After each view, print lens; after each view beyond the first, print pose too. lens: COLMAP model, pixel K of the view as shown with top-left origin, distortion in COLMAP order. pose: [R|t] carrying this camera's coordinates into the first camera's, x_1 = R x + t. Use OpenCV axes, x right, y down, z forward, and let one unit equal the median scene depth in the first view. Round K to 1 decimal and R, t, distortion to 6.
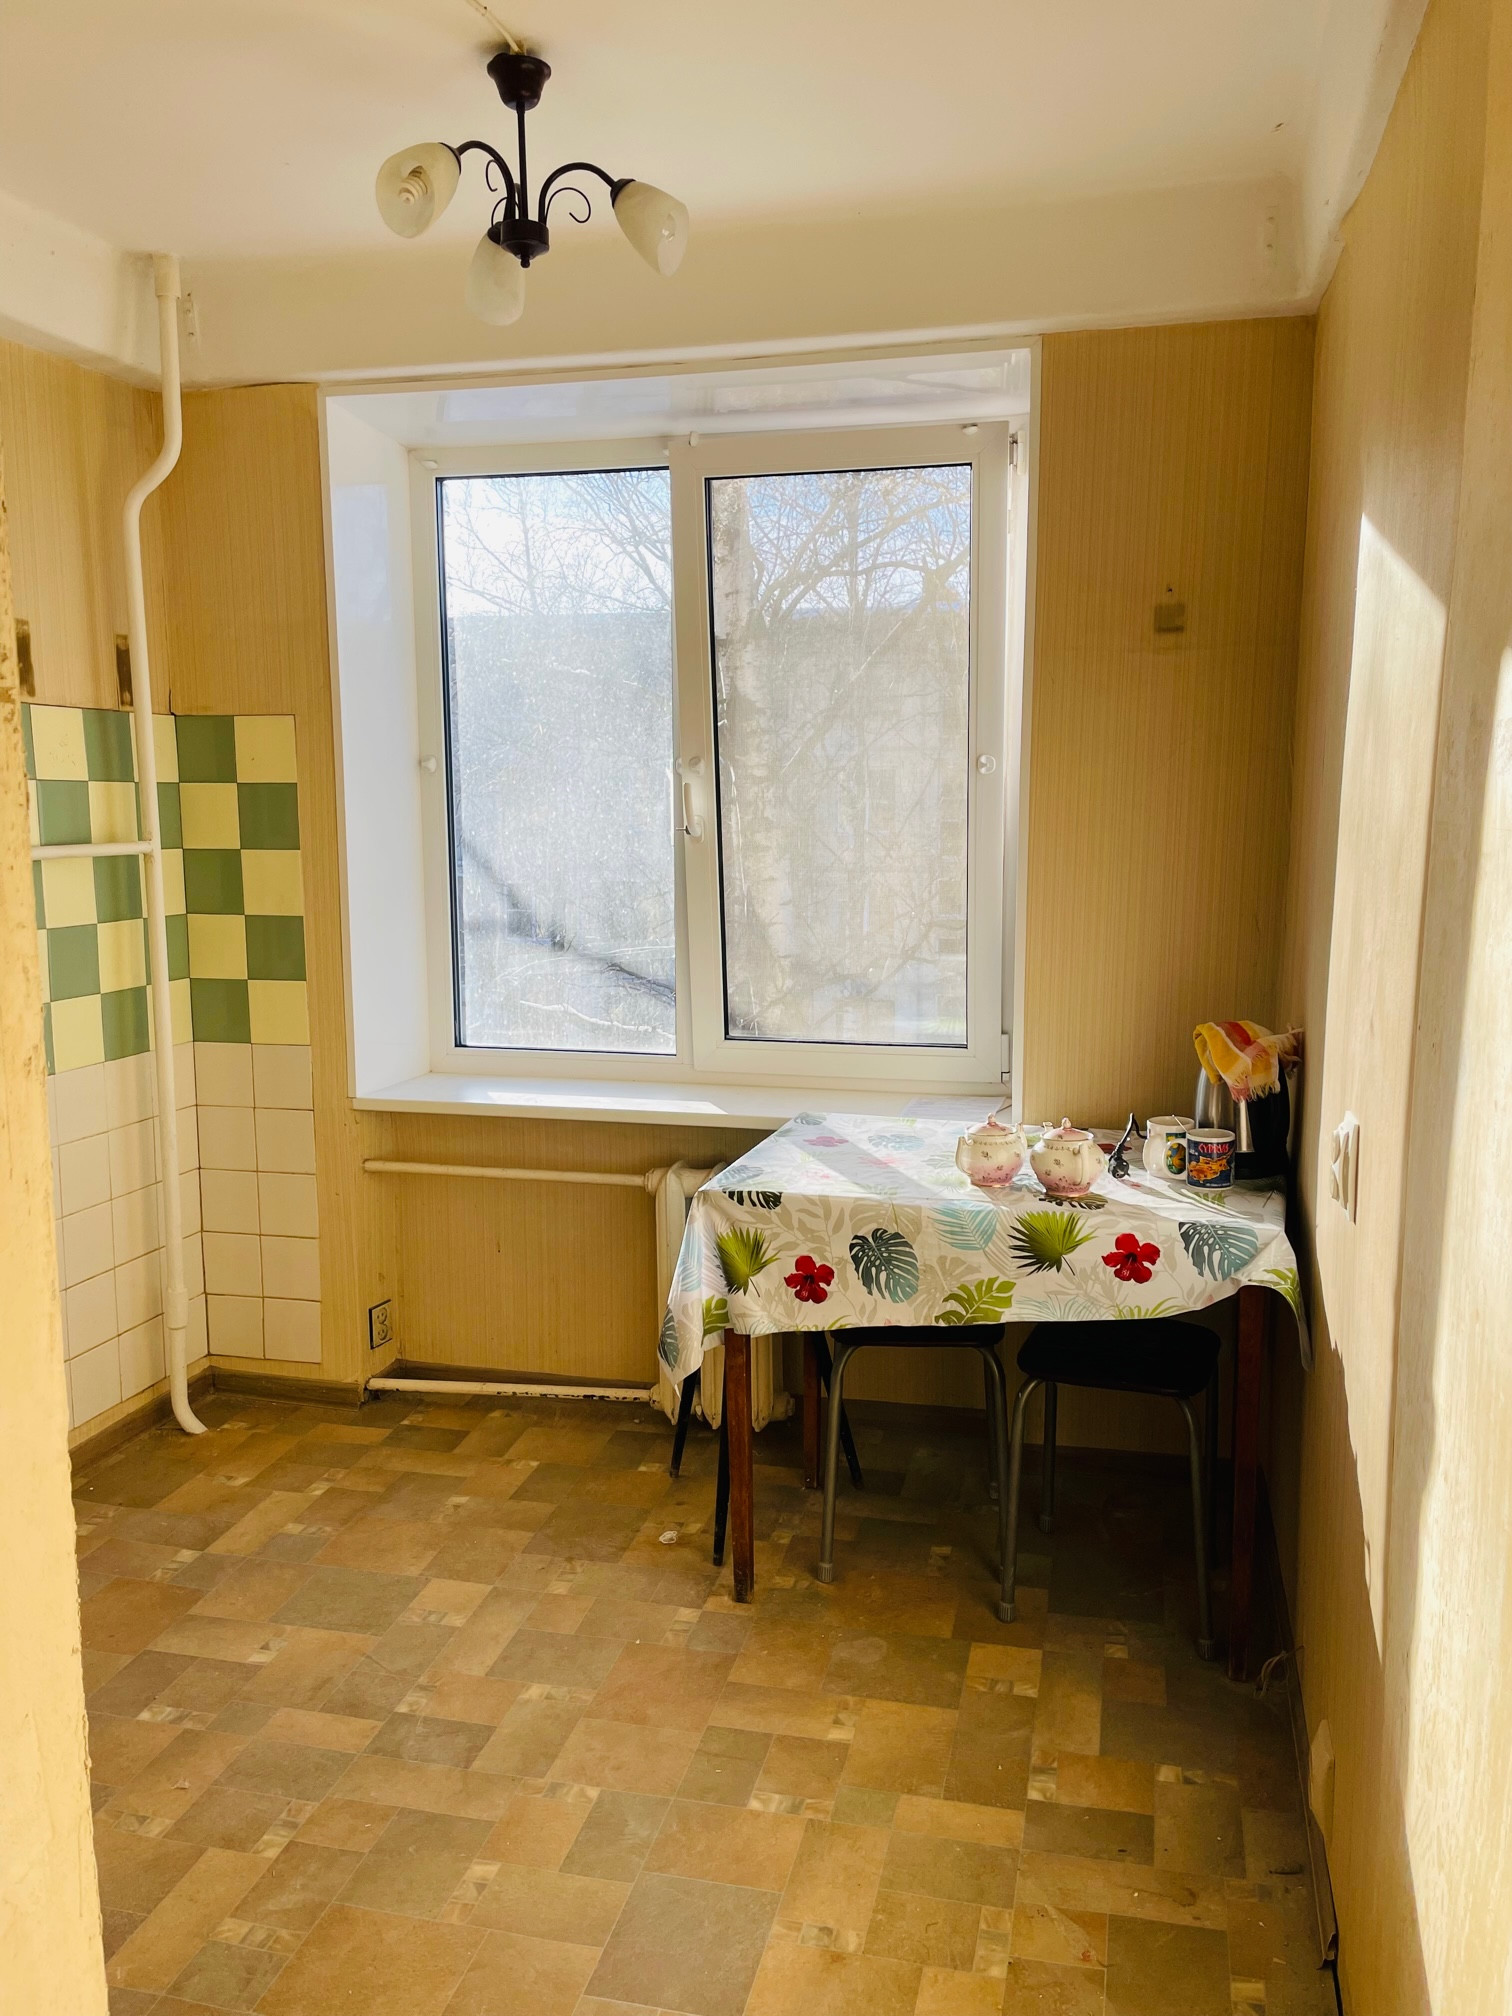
lens RADIAL K [[1532.1, 0, 770.5], [0, 1532.1, 1008.5], [0, 0, 1]] dist [0.100886, -0.137374]
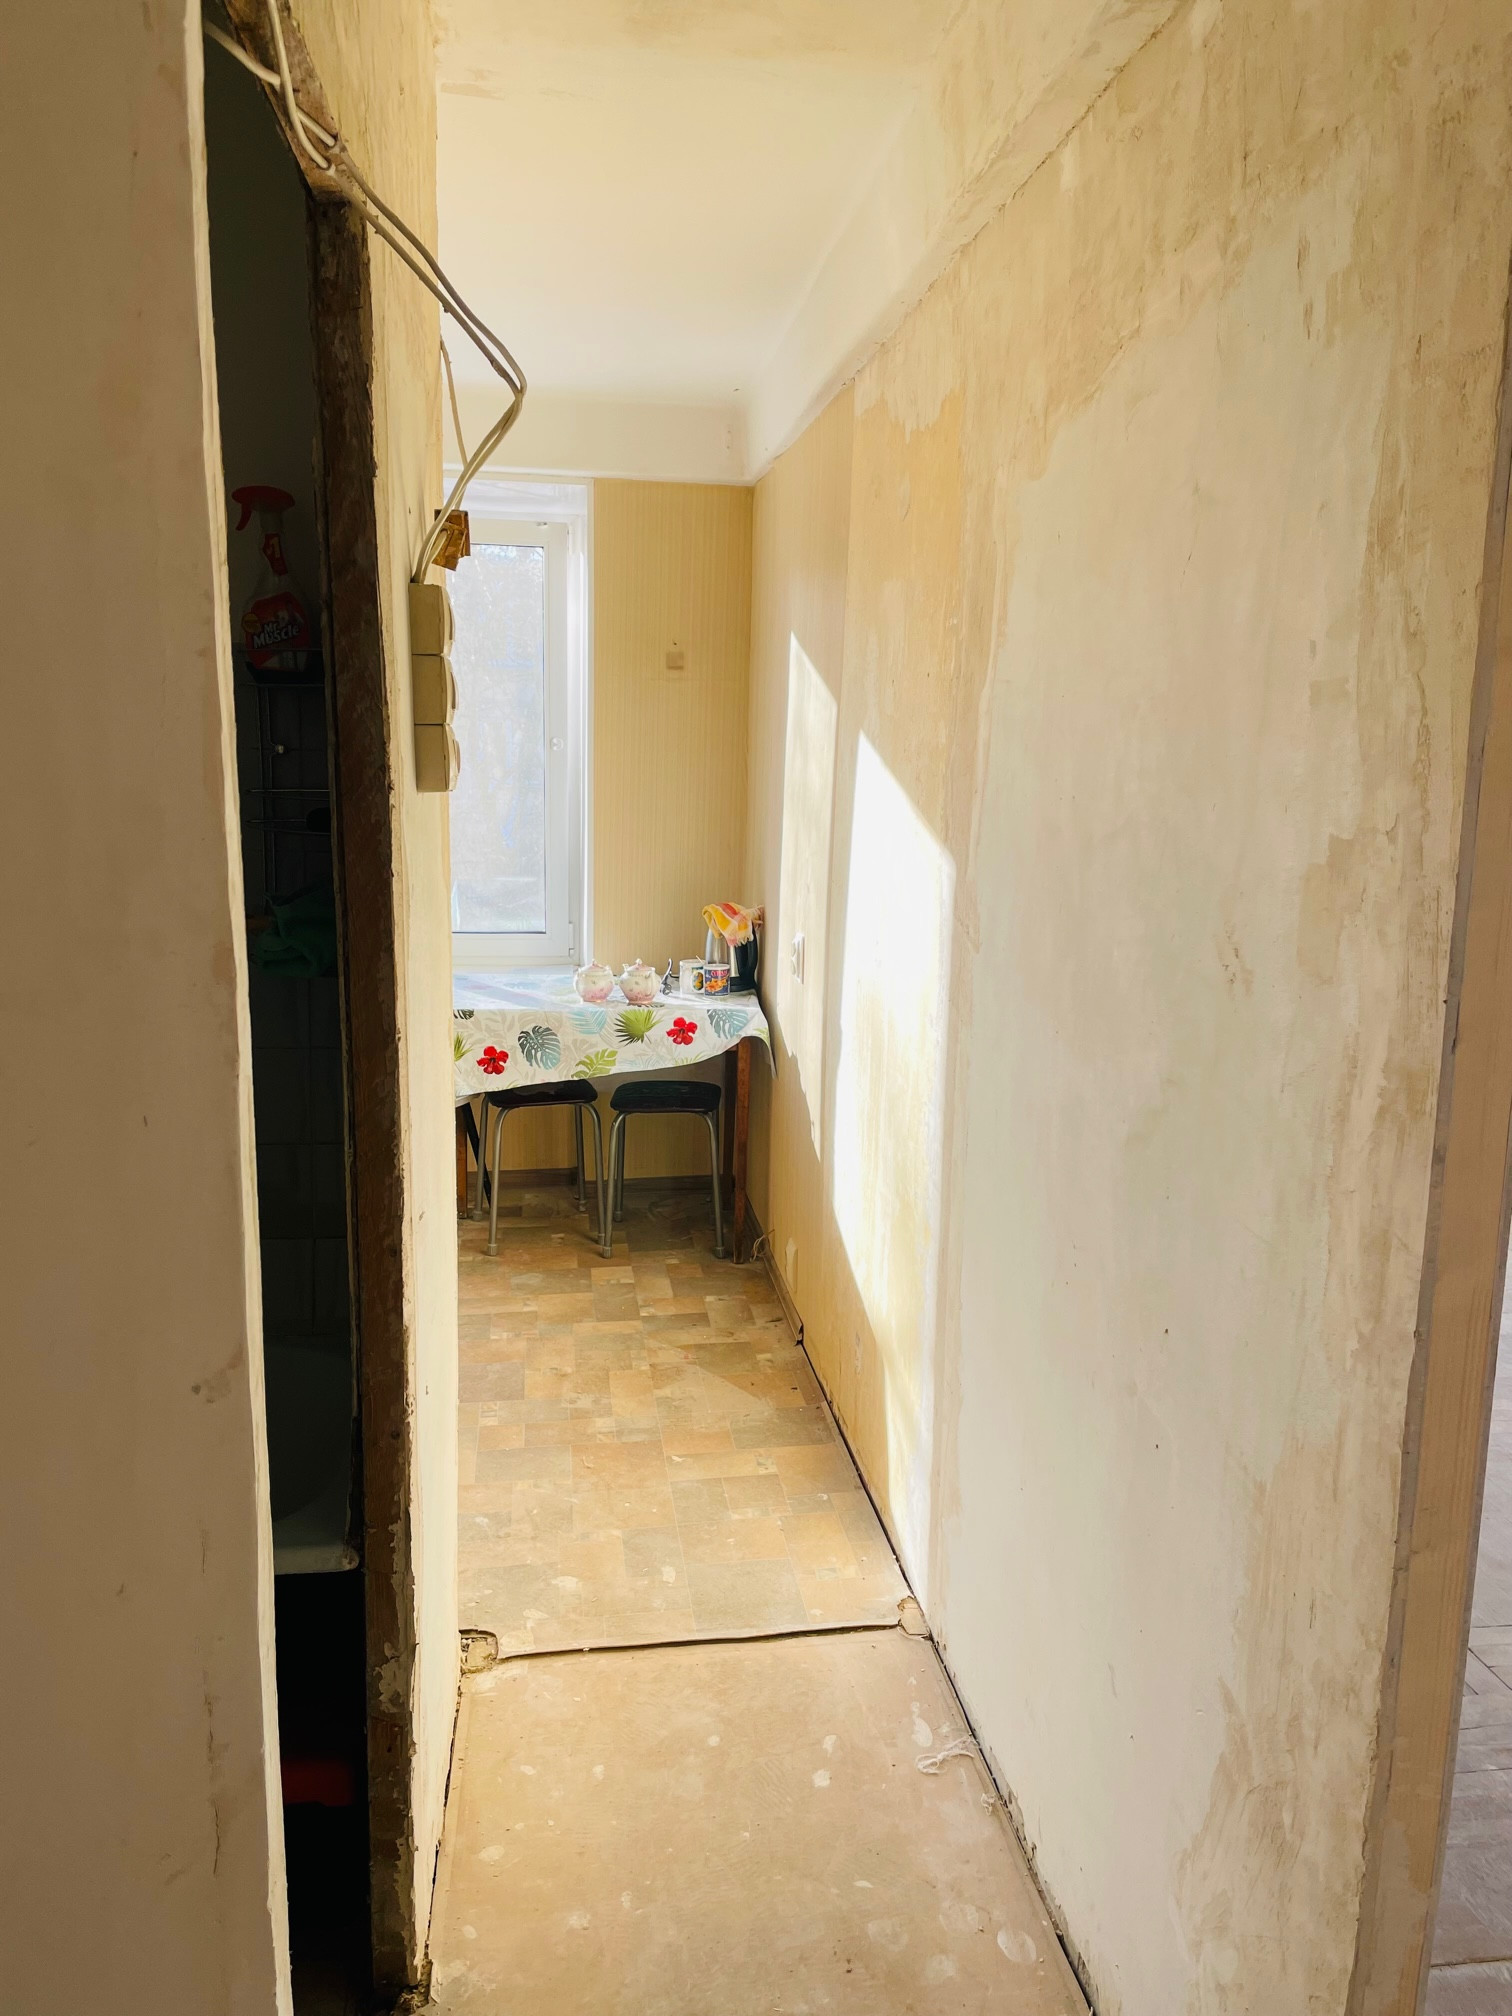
lens RADIAL K [[1532.1, 0, 768.5], [0, 1532.1, 1003.7], [0, 0, 1]] dist [0.100886, -0.137374]
pose [[0.928188, -0.037886, 0.370178, -0.261366], [0.026075, 0.998980, 0.036861, 0.052033], [-0.371197, -0.024562, 0.928229, -0.546077]]
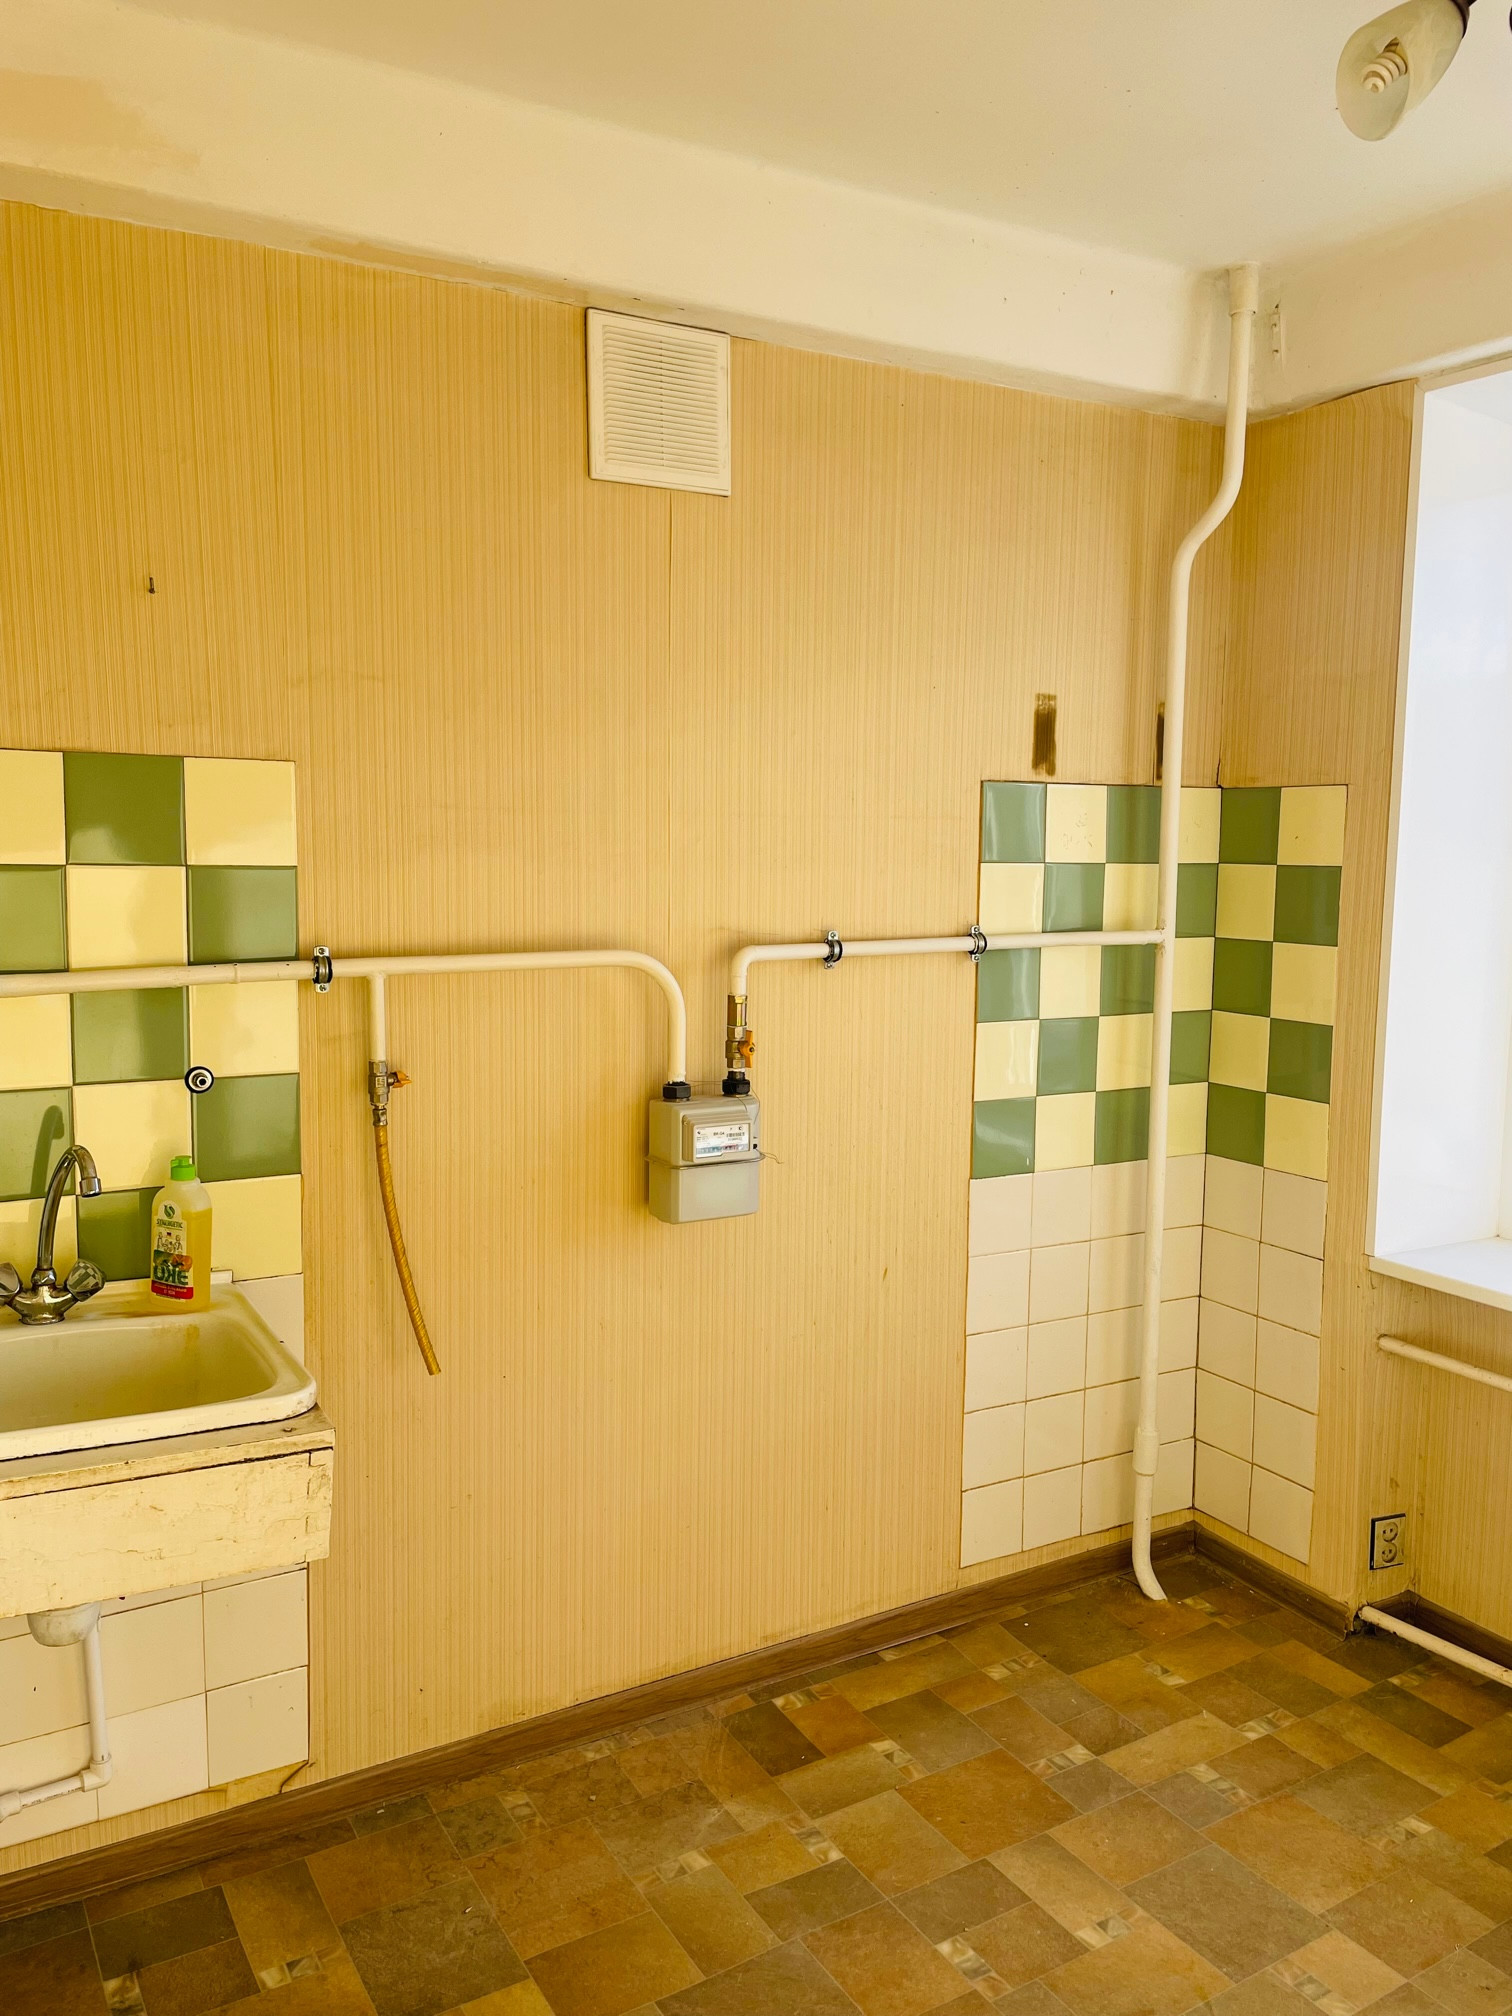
lens RADIAL K [[1532.1, 0, 758.0], [0, 1532.1, 1007.7], [0, 0, 1]] dist [0.100886, -0.137374]
pose [[0.702628, 0.088390, -0.706046, 0.077165], [-0.108960, 0.993917, 0.015996, -0.057579], [0.703165, 0.065691, 0.707986, 0.229308]]
